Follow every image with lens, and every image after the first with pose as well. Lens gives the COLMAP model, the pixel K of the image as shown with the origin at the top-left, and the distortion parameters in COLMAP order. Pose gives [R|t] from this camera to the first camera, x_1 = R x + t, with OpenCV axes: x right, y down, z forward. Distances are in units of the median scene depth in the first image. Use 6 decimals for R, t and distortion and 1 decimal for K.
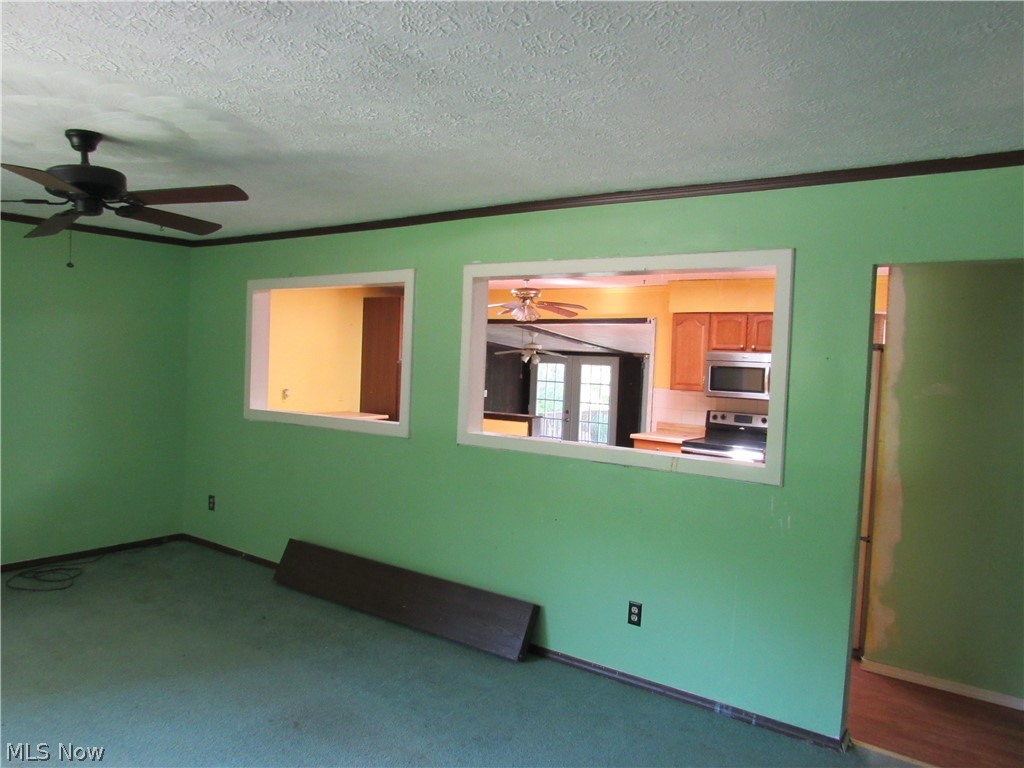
lens RADIAL K [[748.2, 0, 510.4], [0, 748.2, 386.4], [0, 0, 1]] dist [-0.008148, 0.001094]
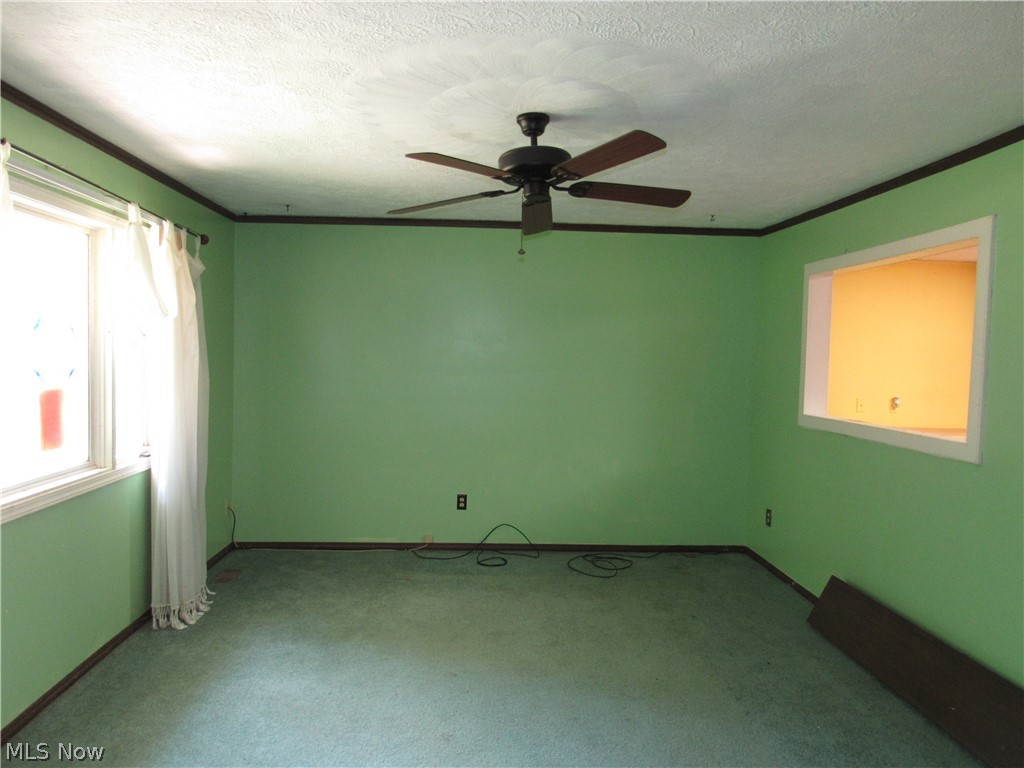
lens RADIAL K [[748.2, 0, 513.9], [0, 748.2, 386.7], [0, 0, 1]] dist [-0.008148, 0.001094]
pose [[0.641508, 0.018232, -0.766900, 0.106411], [-0.031401, 0.999504, -0.002505, 0.012217], [0.766474, 0.025688, 0.641762, 0.218190]]
